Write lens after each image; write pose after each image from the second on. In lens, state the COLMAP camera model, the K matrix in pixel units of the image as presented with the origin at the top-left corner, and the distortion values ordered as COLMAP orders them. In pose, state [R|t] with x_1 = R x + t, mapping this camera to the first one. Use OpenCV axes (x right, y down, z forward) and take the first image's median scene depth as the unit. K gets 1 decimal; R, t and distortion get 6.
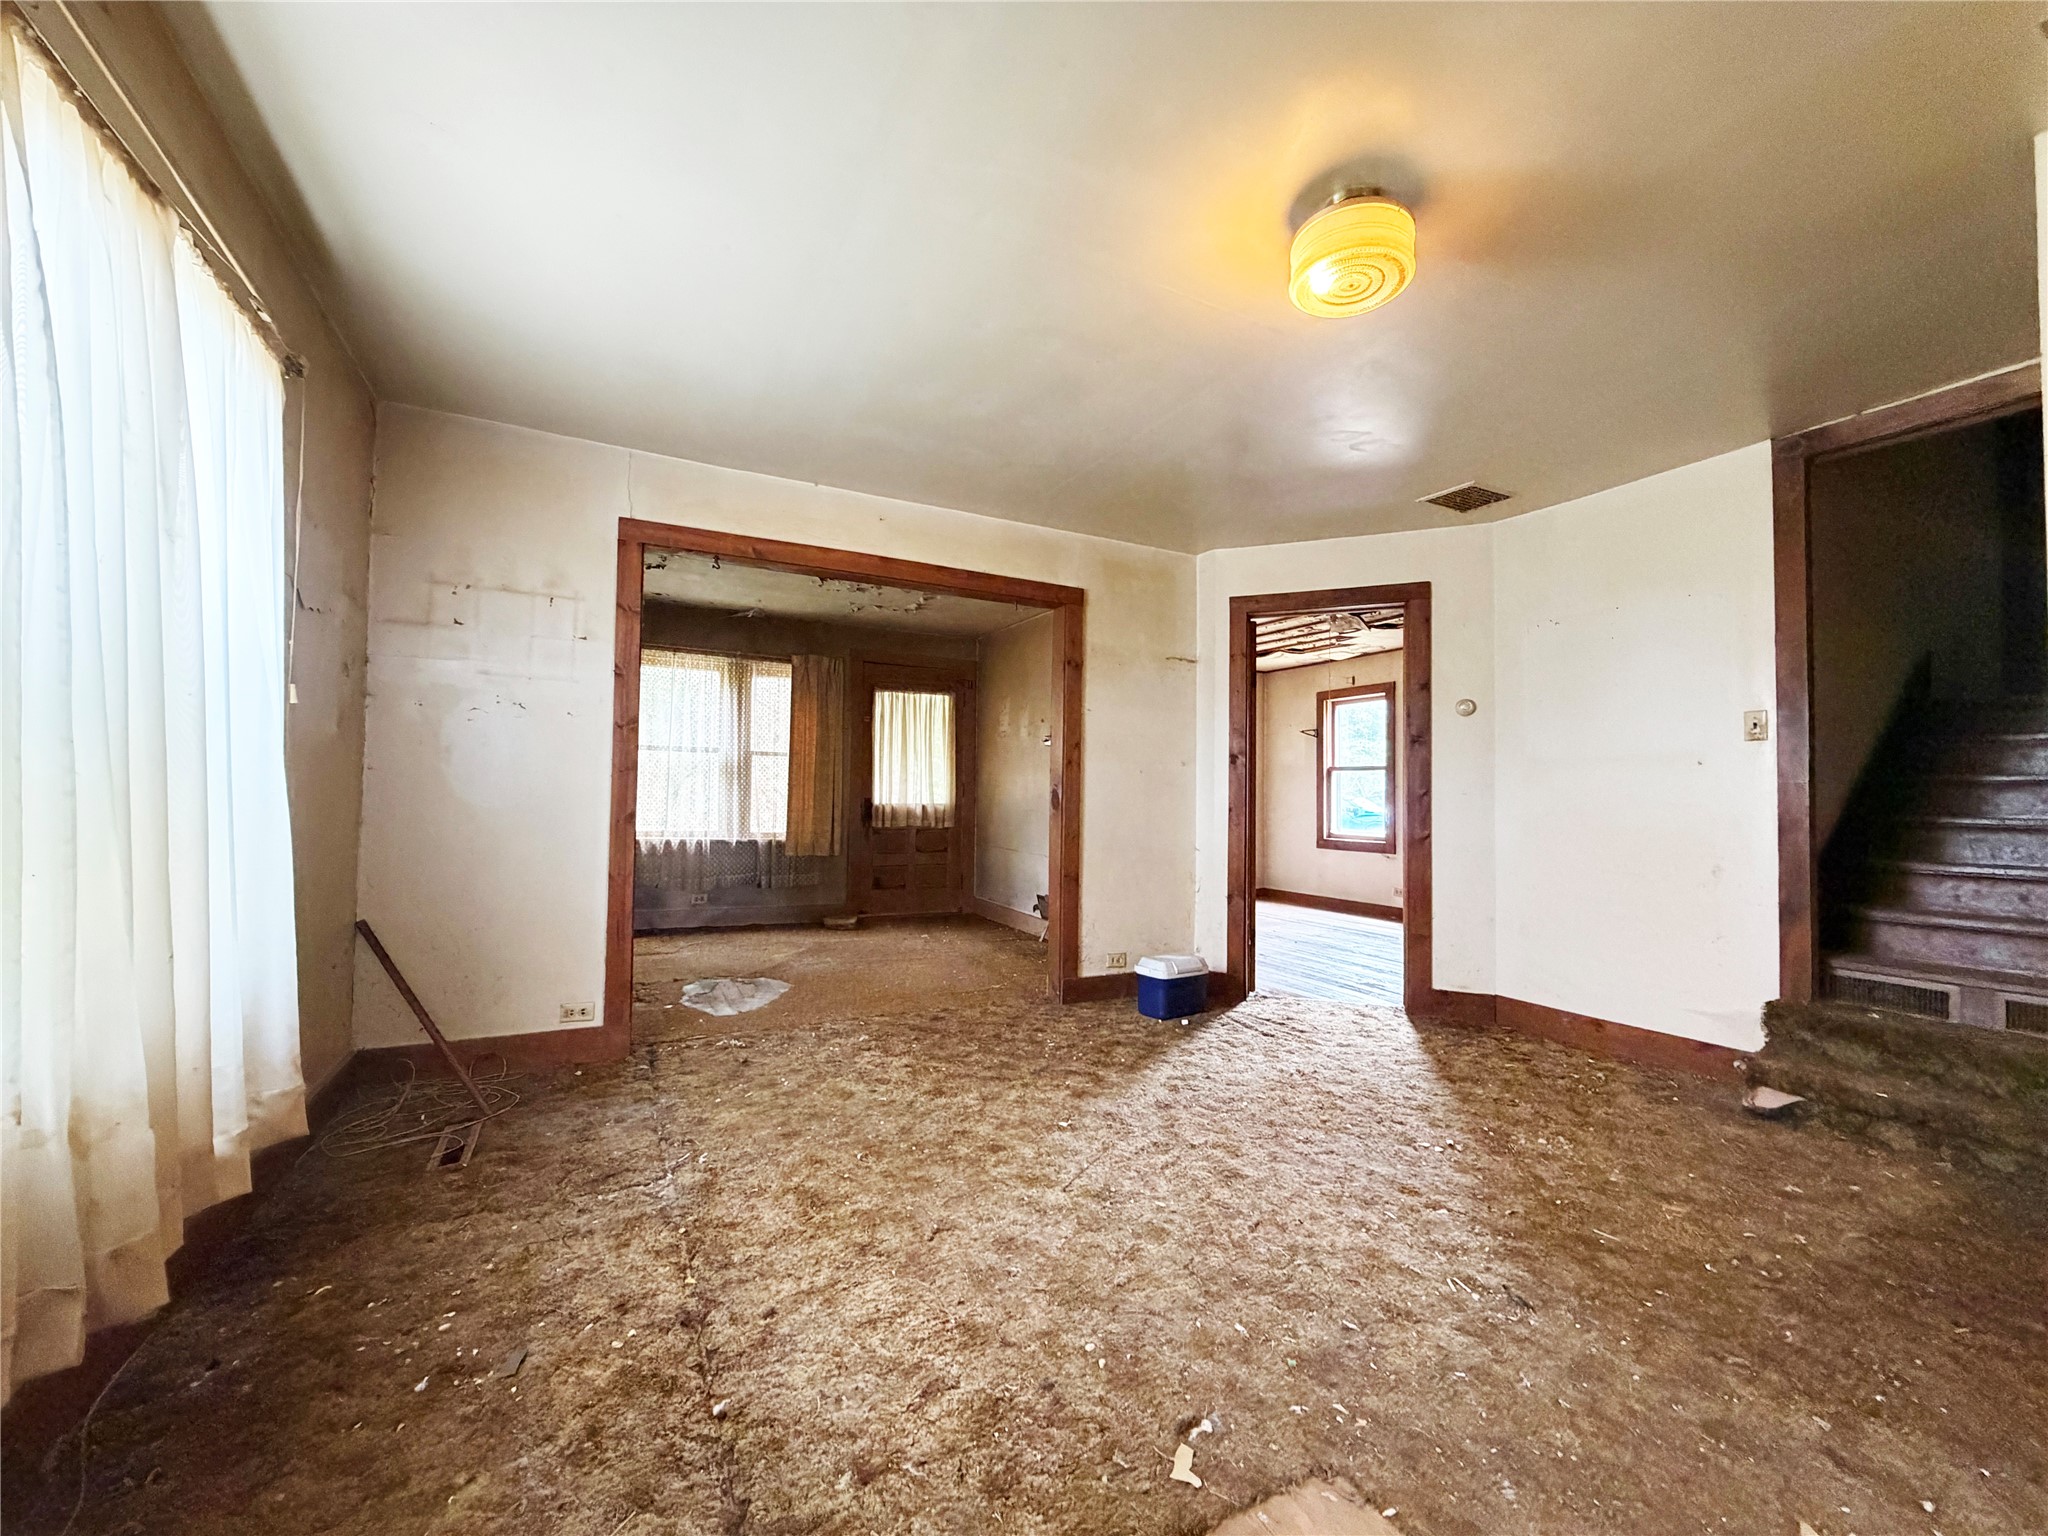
lens RADIAL K [[785.5, 0, 1024.0], [0, 785.5, 768.0], [0, 0, 1]] dist [0.001028, -0.000095]
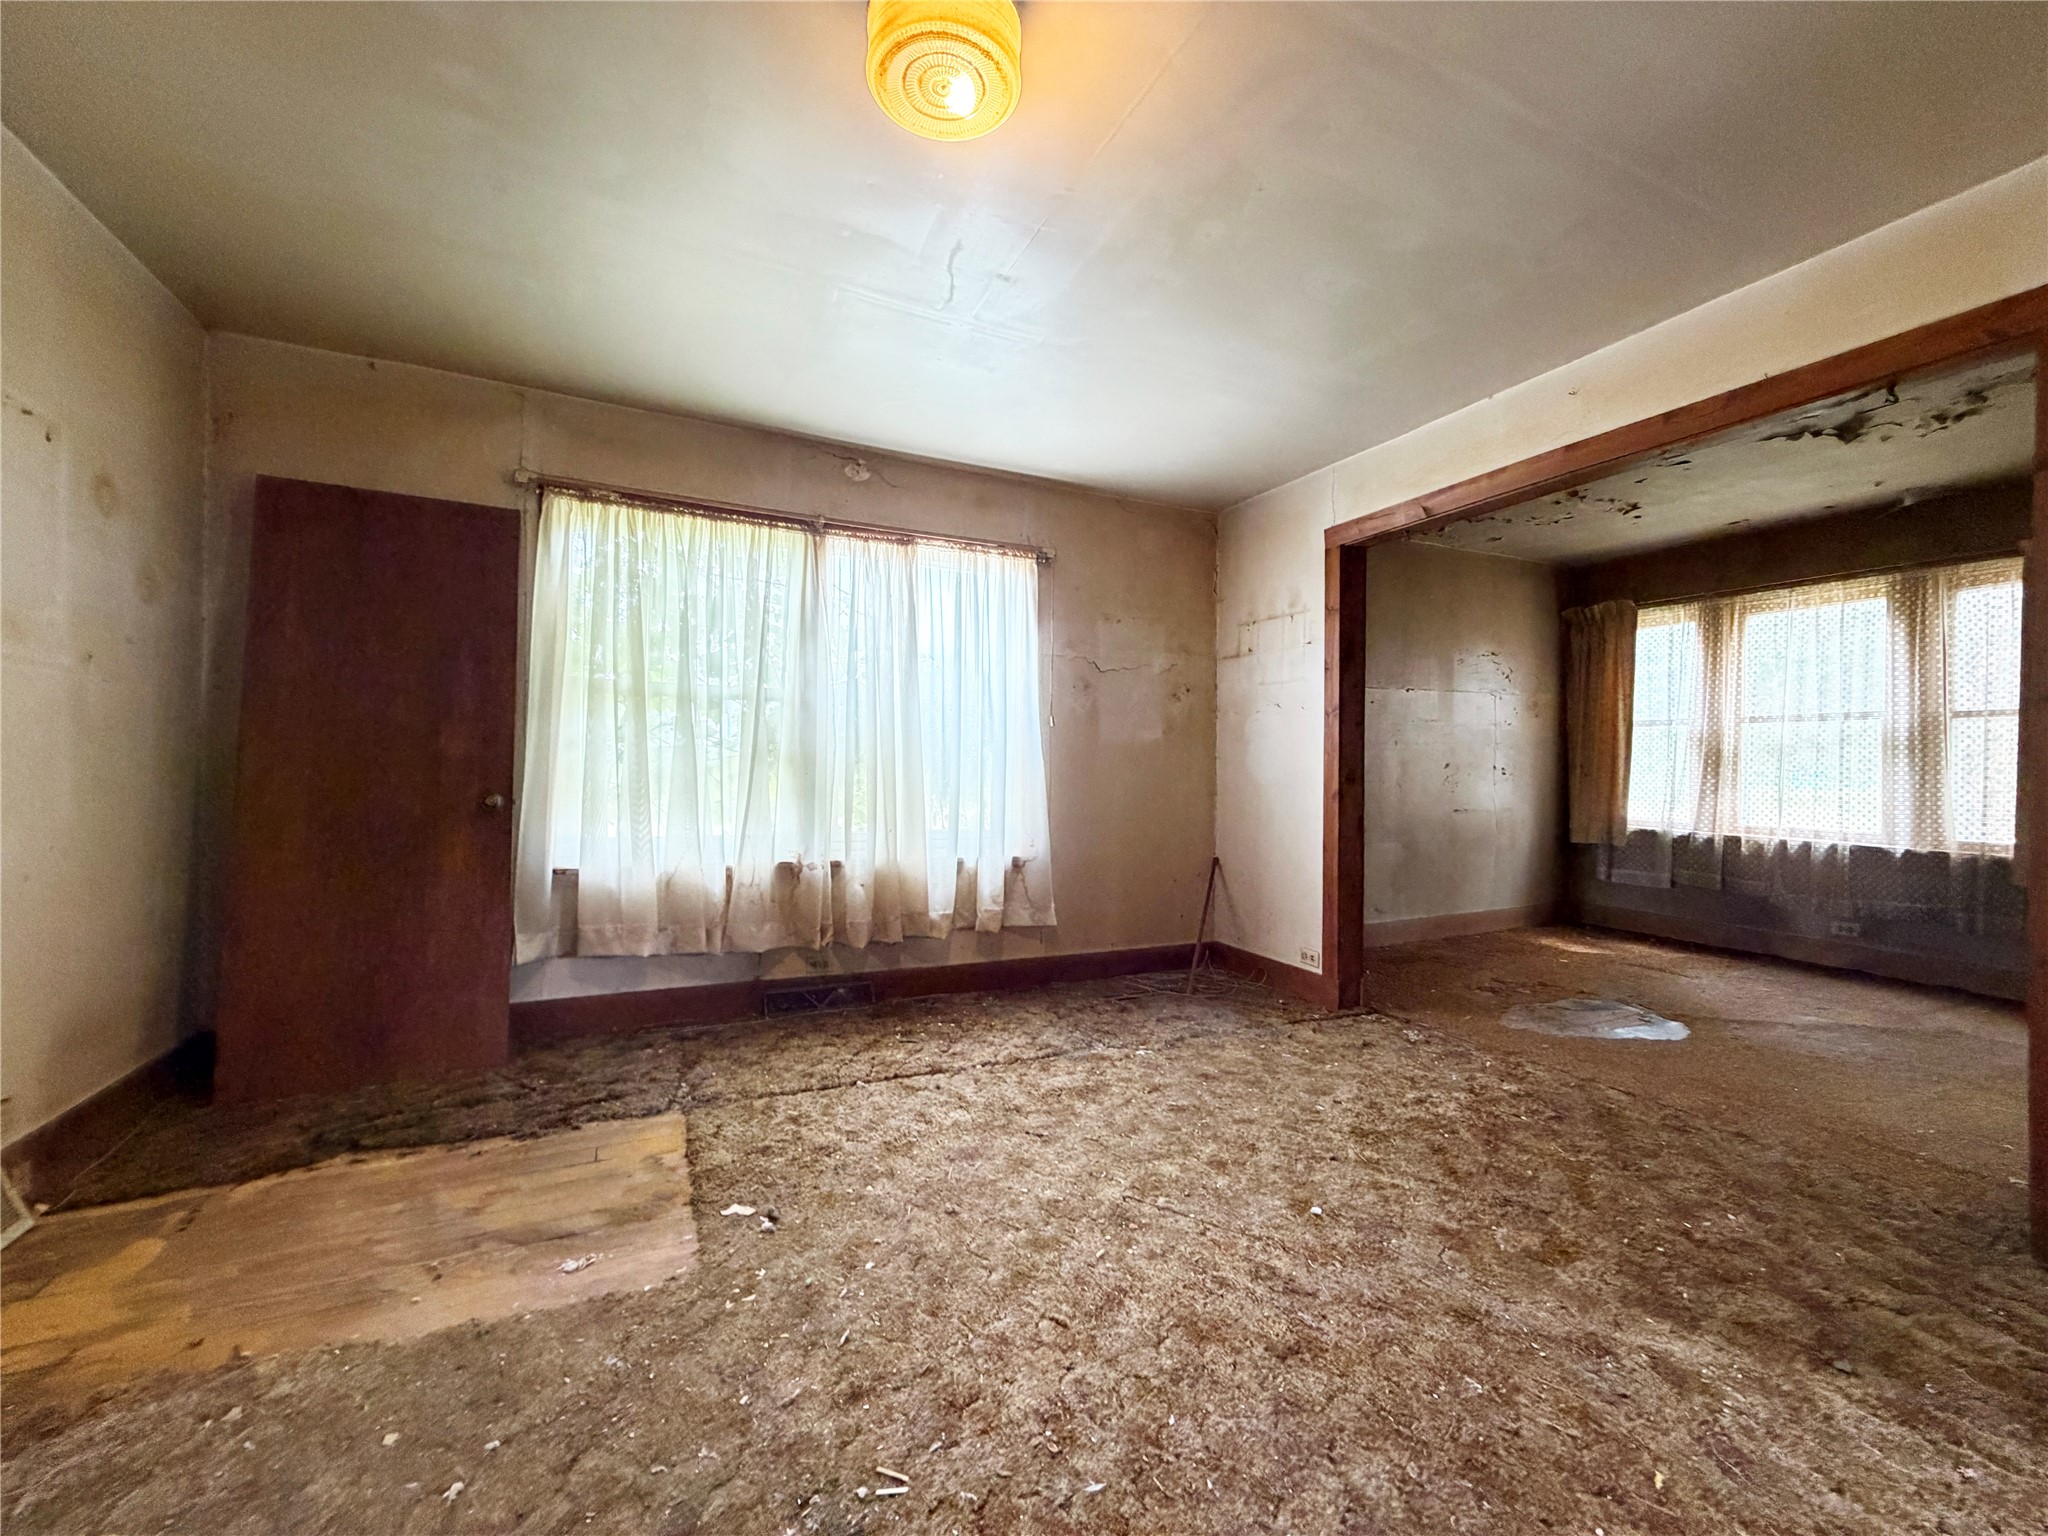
lens RADIAL K [[785.5, 0, 1024.0], [0, 785.5, 768.0], [0, 0, 1]] dist [0.001028, -0.000095]
pose [[-0.007567, -0.014076, -0.999872, 0.609707], [0.026486, 0.999547, -0.014272, 0.027708], [0.999621, -0.026591, -0.007191, 0.560591]]
